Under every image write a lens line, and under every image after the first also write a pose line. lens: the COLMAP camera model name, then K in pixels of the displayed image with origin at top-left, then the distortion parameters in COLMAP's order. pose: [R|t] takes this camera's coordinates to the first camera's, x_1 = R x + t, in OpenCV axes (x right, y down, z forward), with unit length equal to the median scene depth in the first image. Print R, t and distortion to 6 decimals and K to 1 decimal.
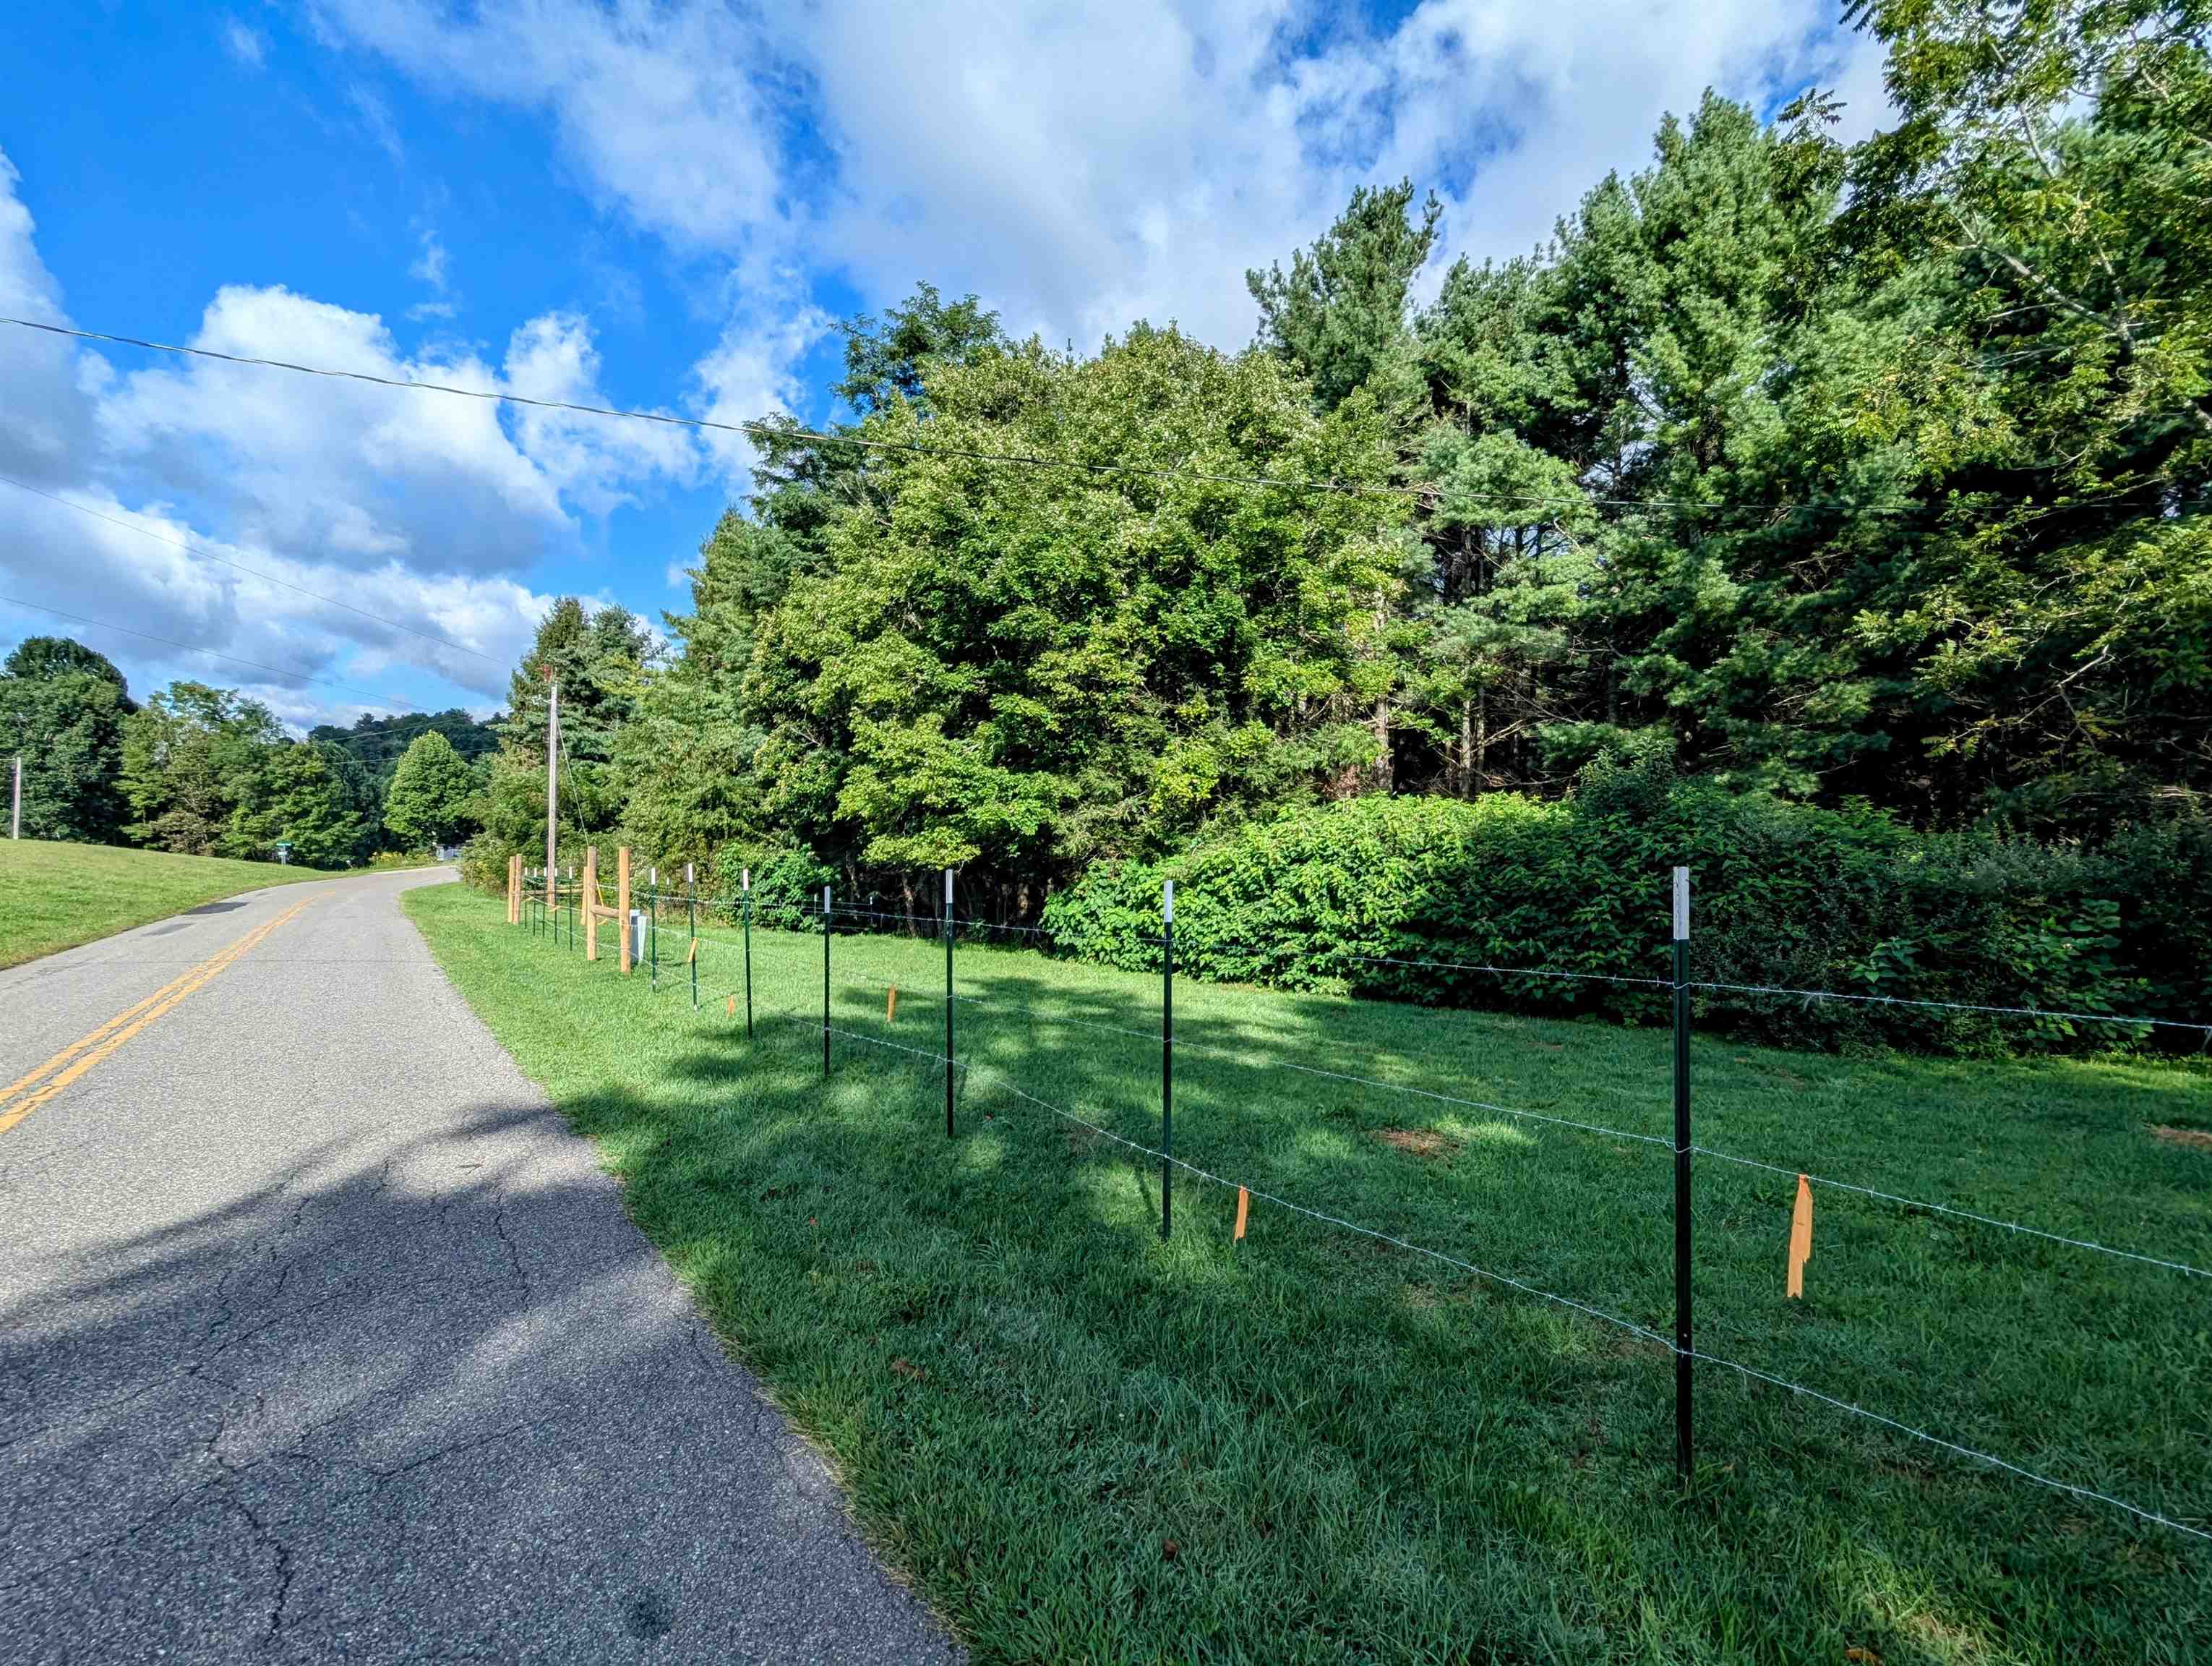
lens RADIAL K [[915.8, 0, 1105.6], [0, 915.8, 839.1], [0, 0, 1]] dist [0.002503, 0.000443]
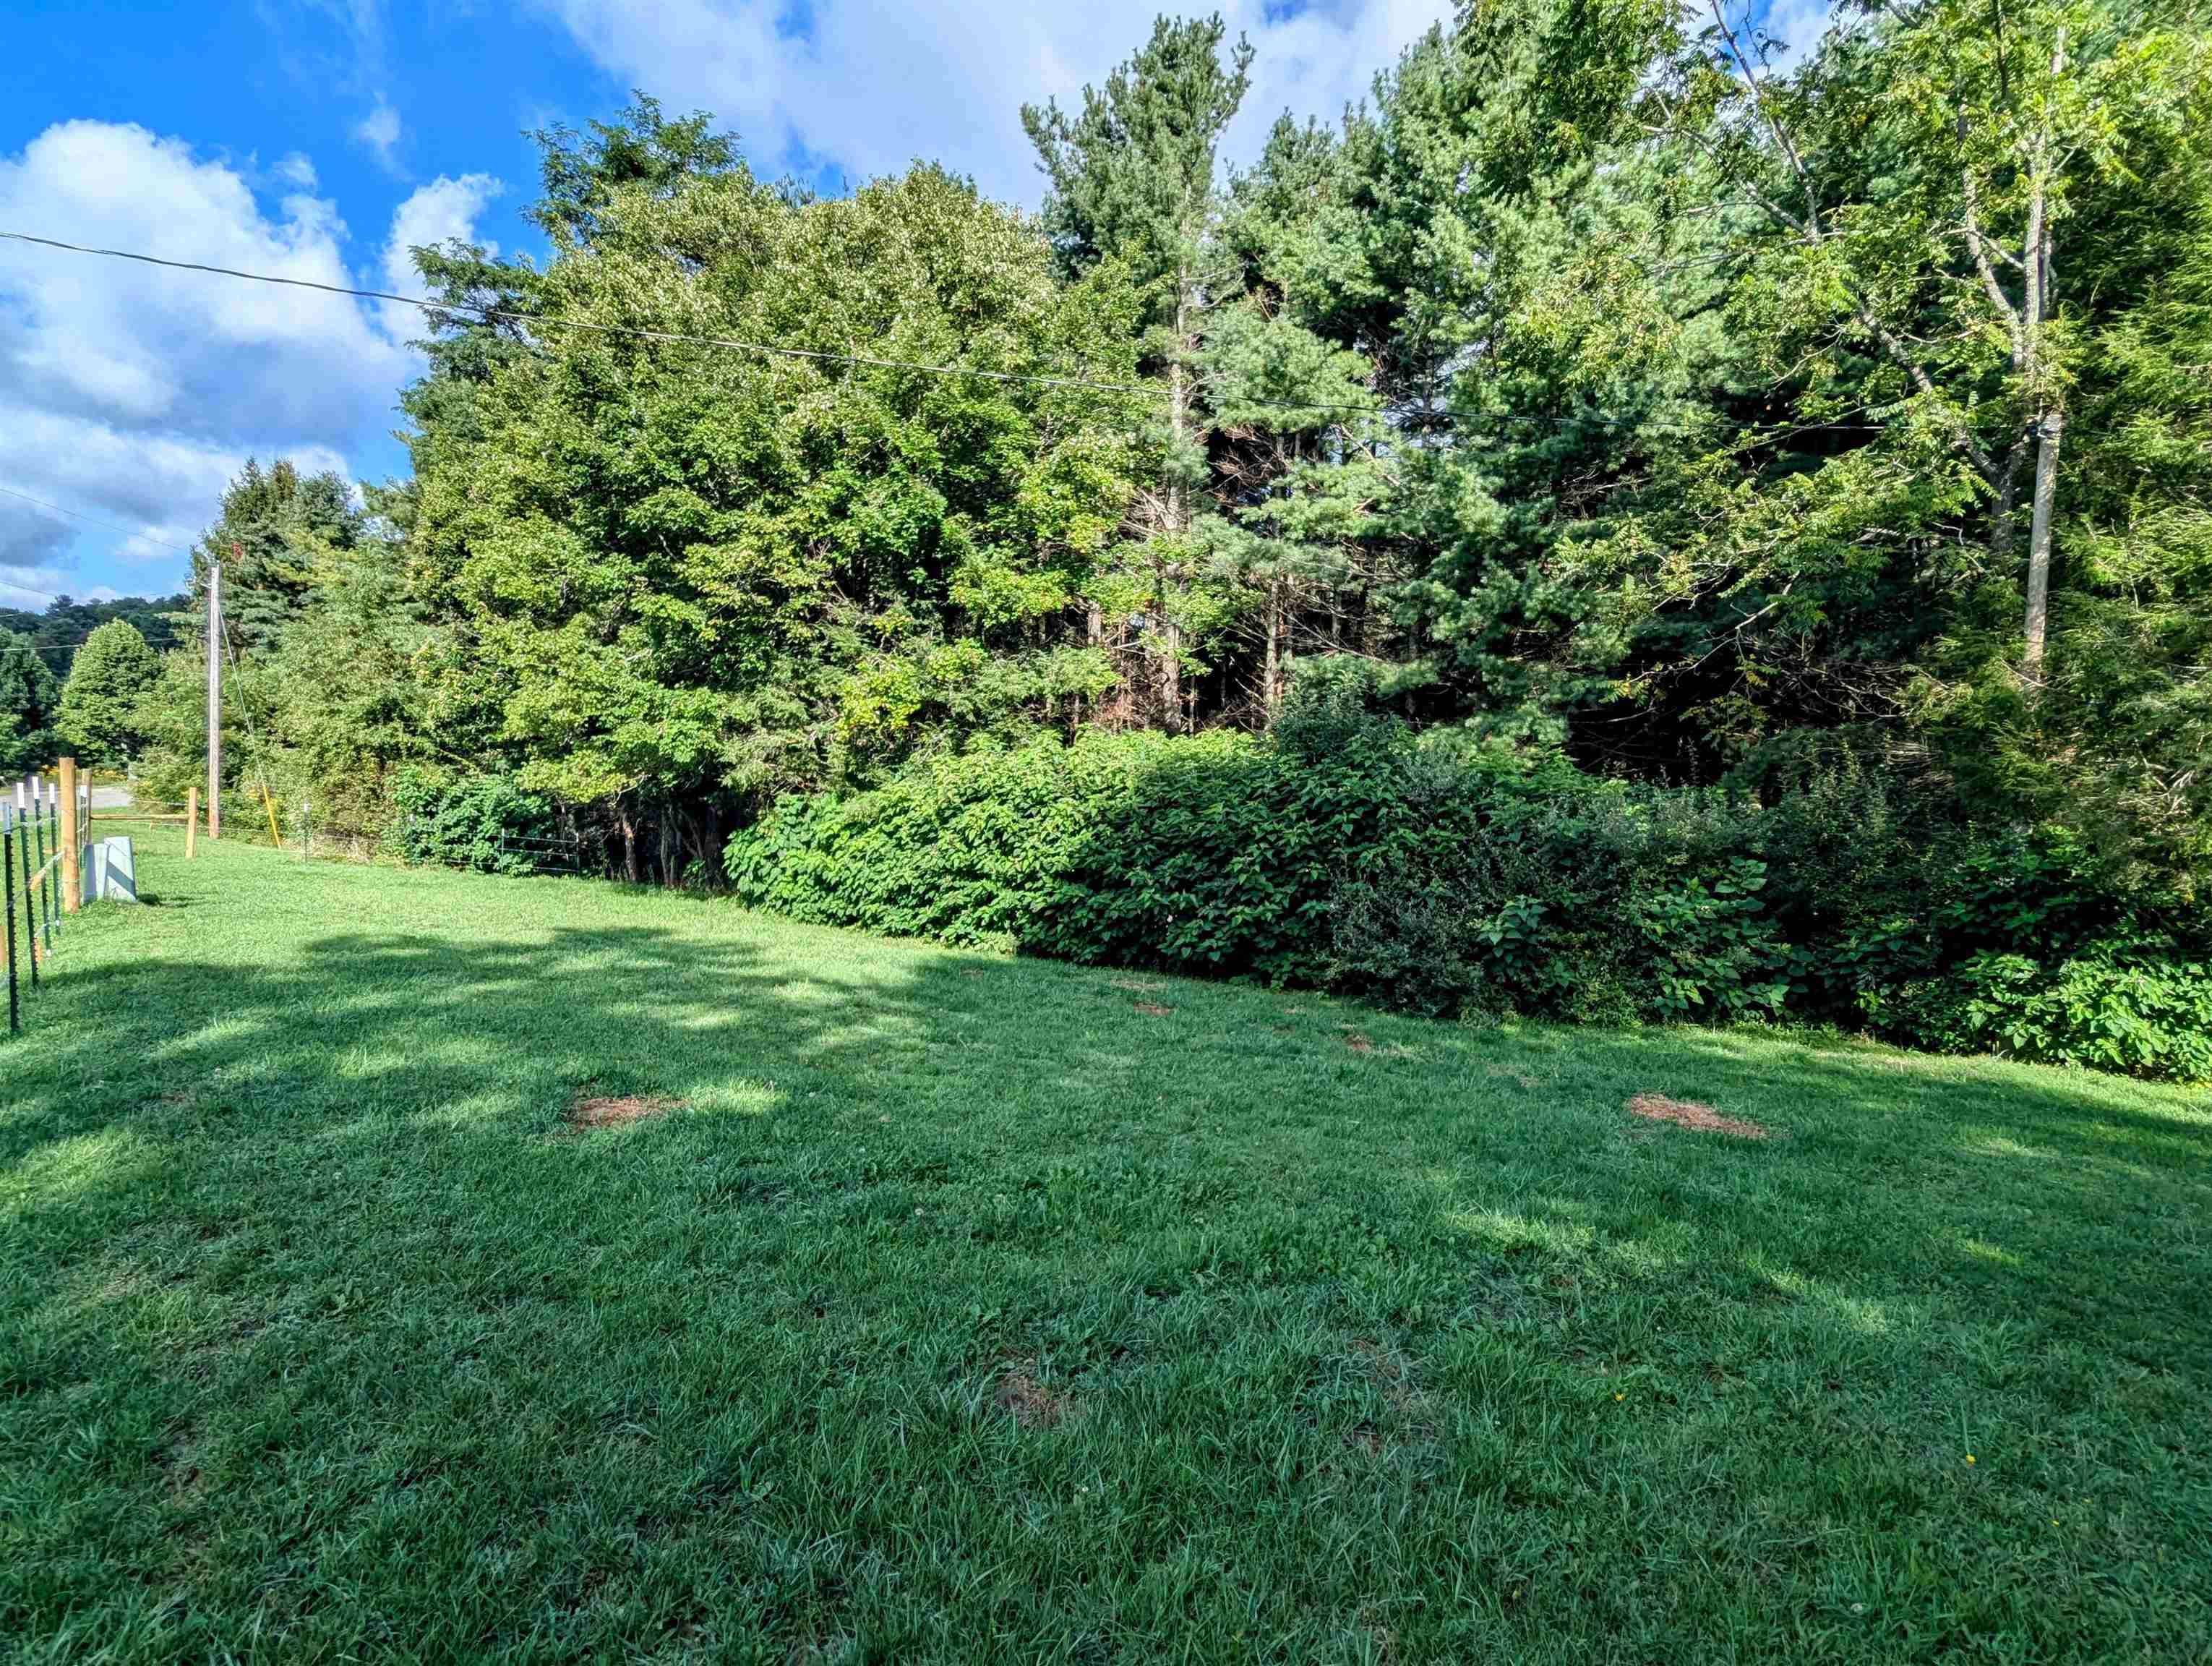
lens RADIAL K [[1046.1, 0, 1096.5], [0, 1046.1, 828.3], [0, 0, 1]] dist [0.000401, 0.001655]
pose [[0.996261, 0.024147, 0.082947, 0.212113], [-0.027925, 0.998611, 0.044689, 0.003151], [-0.081752, -0.046838, 0.995551, -0.002829]]
